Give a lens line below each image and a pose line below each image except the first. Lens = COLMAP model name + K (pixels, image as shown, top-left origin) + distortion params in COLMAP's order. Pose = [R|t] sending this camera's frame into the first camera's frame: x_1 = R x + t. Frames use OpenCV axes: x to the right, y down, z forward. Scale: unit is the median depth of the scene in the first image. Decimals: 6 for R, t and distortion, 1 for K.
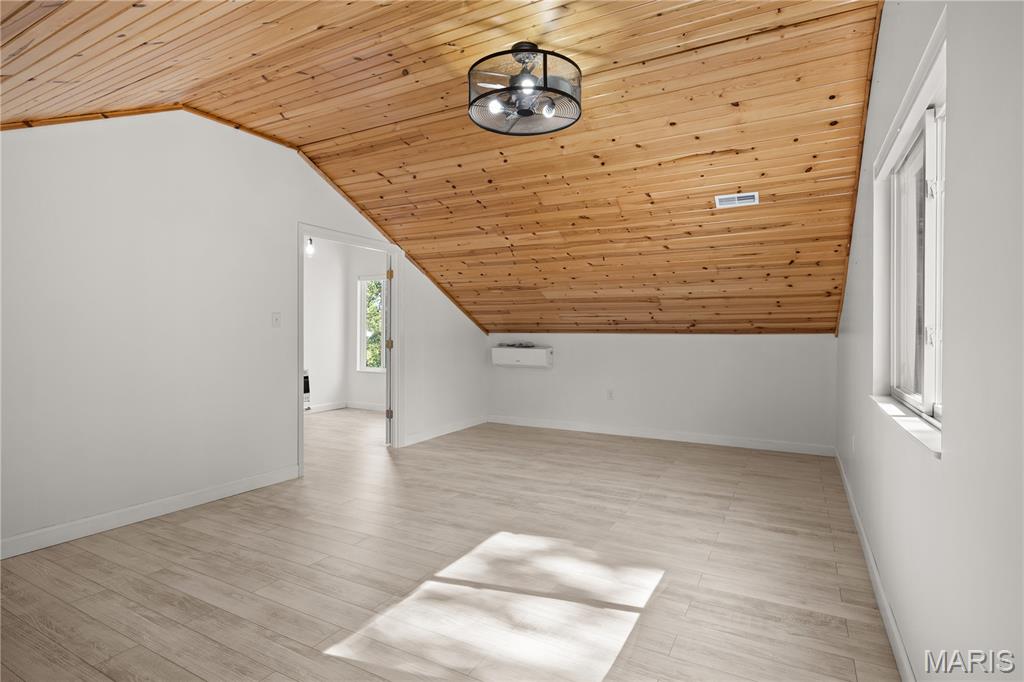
lens RADIAL K [[519.4, 0, 512.8], [0, 519.4, 338.4], [0, 0, 1]] dist [-0.019806, -0.000250]
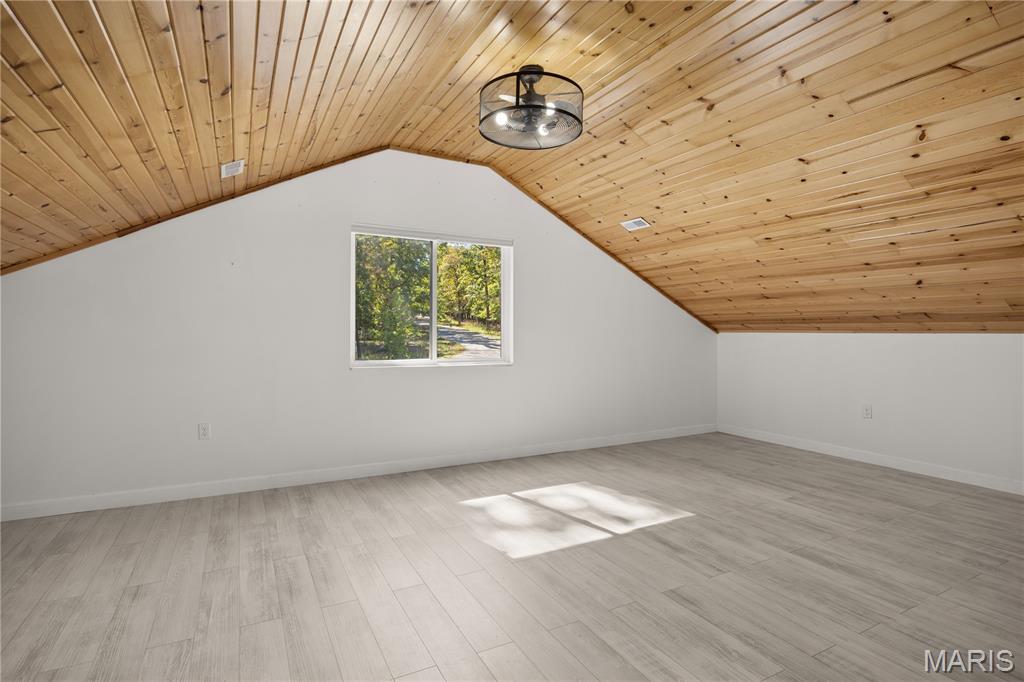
lens RADIAL K [[519.4, 0, 512.2], [0, 519.4, 336.9], [0, 0, 1]] dist [-0.019806, -0.000250]
pose [[-0.838500, -0.016342, 0.544657, -0.540639], [-0.005090, 0.999741, 0.022160, -0.020518], [-0.544878, 0.015809, -0.838366, 1.919120]]
